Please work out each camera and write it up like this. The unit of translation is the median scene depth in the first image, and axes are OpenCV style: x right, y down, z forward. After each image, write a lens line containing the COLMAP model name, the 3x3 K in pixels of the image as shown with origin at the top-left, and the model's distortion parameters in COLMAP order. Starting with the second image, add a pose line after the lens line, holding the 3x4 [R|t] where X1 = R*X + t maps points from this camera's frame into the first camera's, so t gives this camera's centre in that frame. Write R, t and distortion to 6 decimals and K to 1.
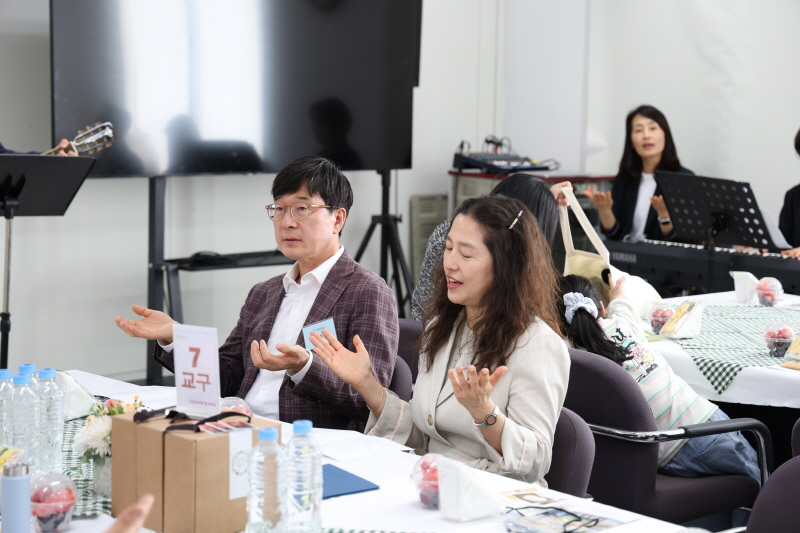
lens RADIAL K [[1818.8, 0, 400.0], [0, 1818.8, 266.5], [0, 0, 1]] dist [0.514177, -0.072428]
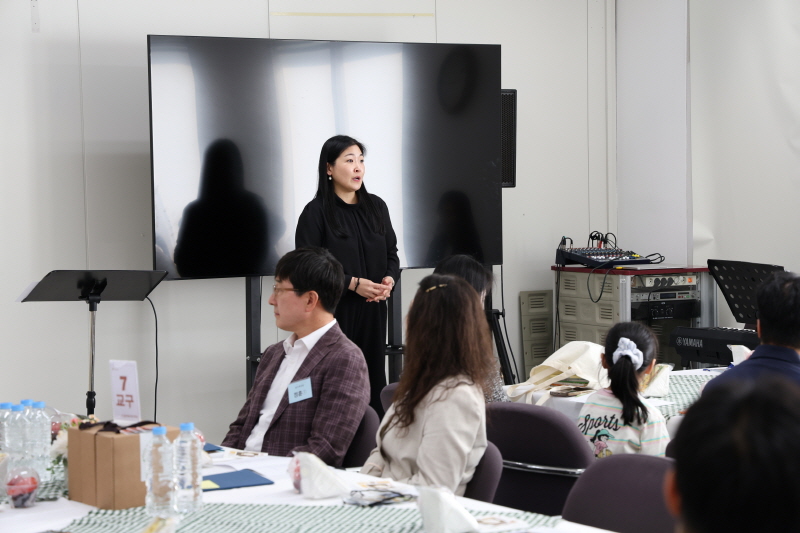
lens RADIAL K [[2145.9, 0, 400.0], [0, 2145.9, 266.5], [0, 0, 1]] dist [0.588045, 0.032345]
pose [[0.988342, -0.026656, -0.149896, 0.234001], [0.016921, 0.997686, -0.065847, 0.049644], [0.151304, 0.062543, 0.986507, -0.406389]]
